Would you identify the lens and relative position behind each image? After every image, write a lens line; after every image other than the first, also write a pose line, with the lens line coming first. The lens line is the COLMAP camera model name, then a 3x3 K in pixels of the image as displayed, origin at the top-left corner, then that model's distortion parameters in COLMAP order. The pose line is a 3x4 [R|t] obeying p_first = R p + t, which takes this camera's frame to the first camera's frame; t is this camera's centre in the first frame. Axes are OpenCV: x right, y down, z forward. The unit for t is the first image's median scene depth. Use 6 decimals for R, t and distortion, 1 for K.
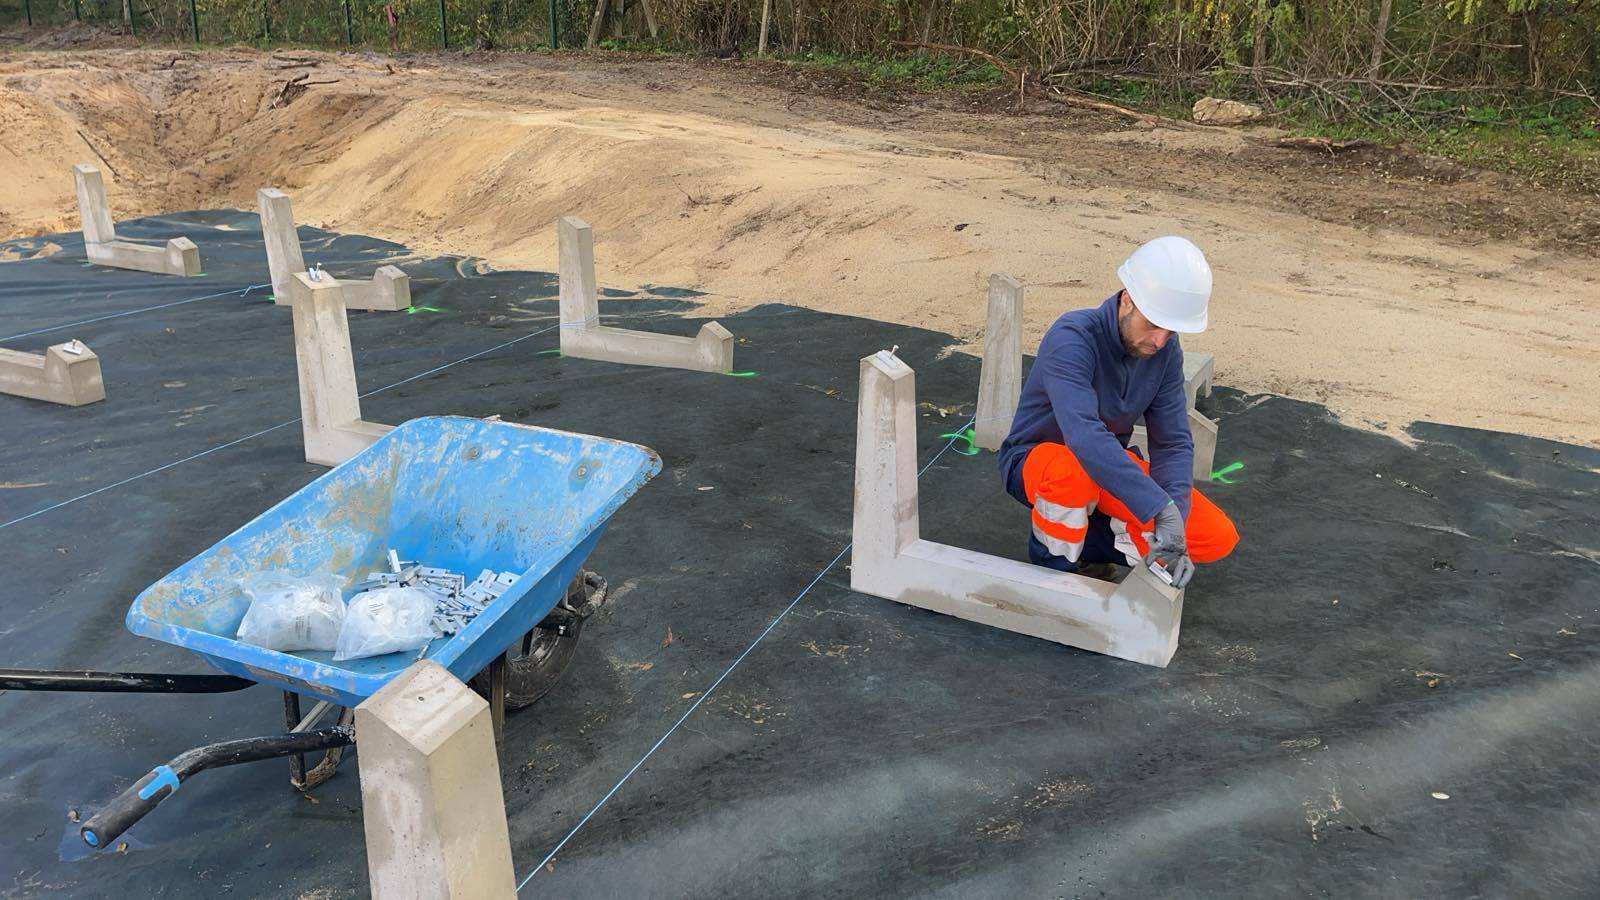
lens RADIAL K [[1172.2, 0, 799.5], [0, 1172.2, 454.7], [0, 0, 1]] dist [0.039284, -0.007106]
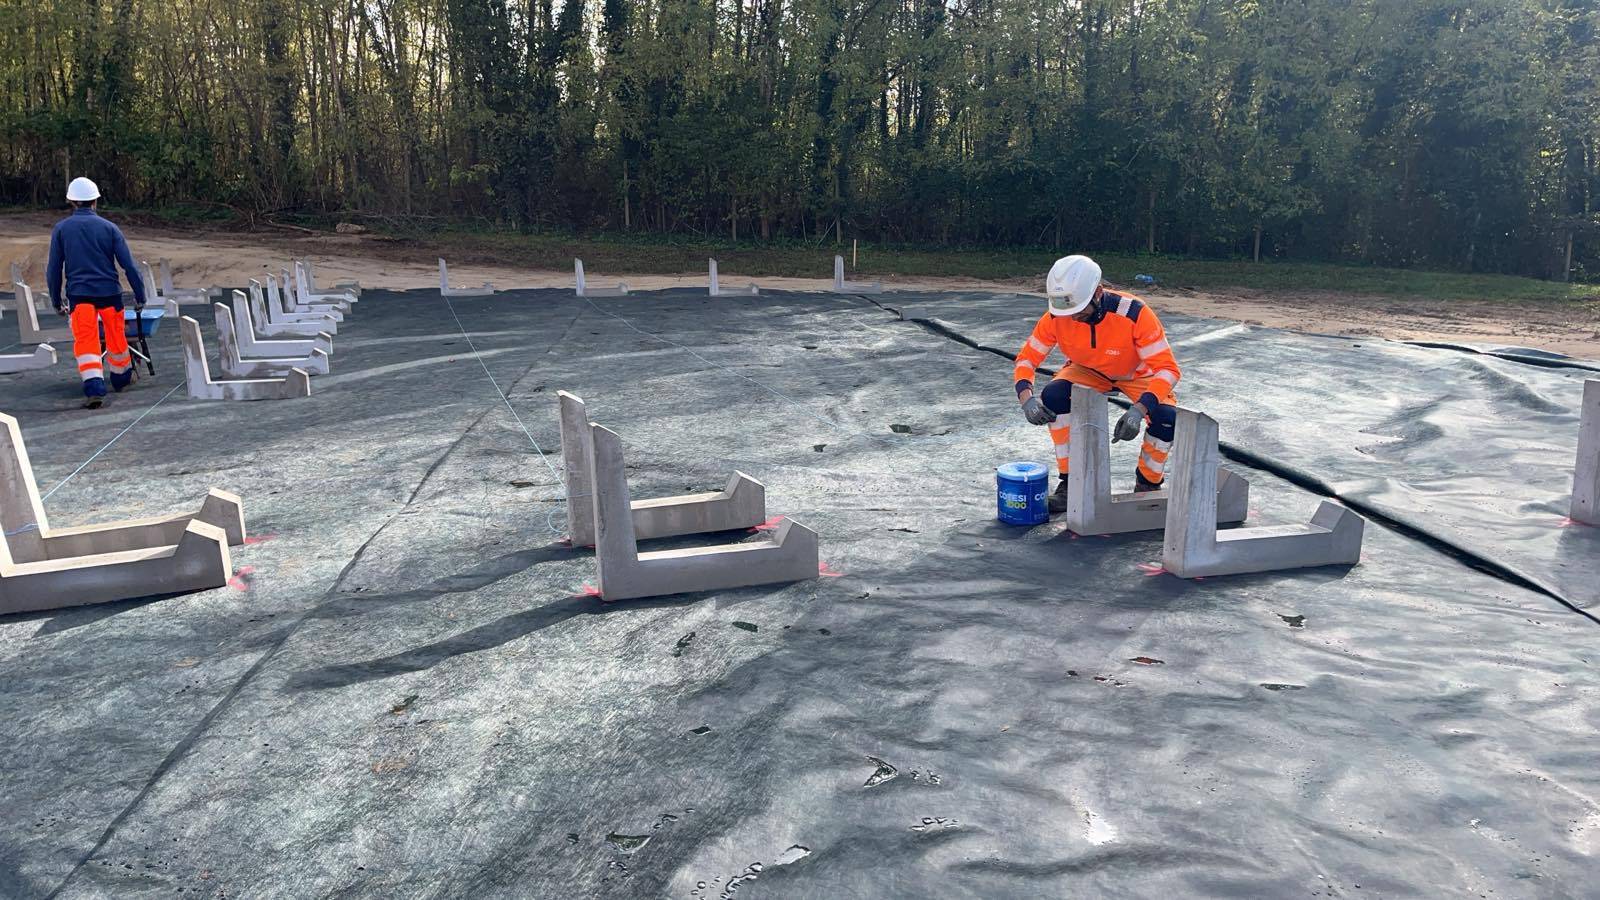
lens RADIAL K [[1172.2, 0, 802.1], [0, 1172.2, 449.1], [0, 0, 1]] dist [0.039284, -0.007106]
pose [[0.770167, -0.148874, 0.620225, -0.485575], [0.217375, 0.975432, -0.035791, 0.431472], [-0.599659, 0.162386, 0.783607, -1.354226]]
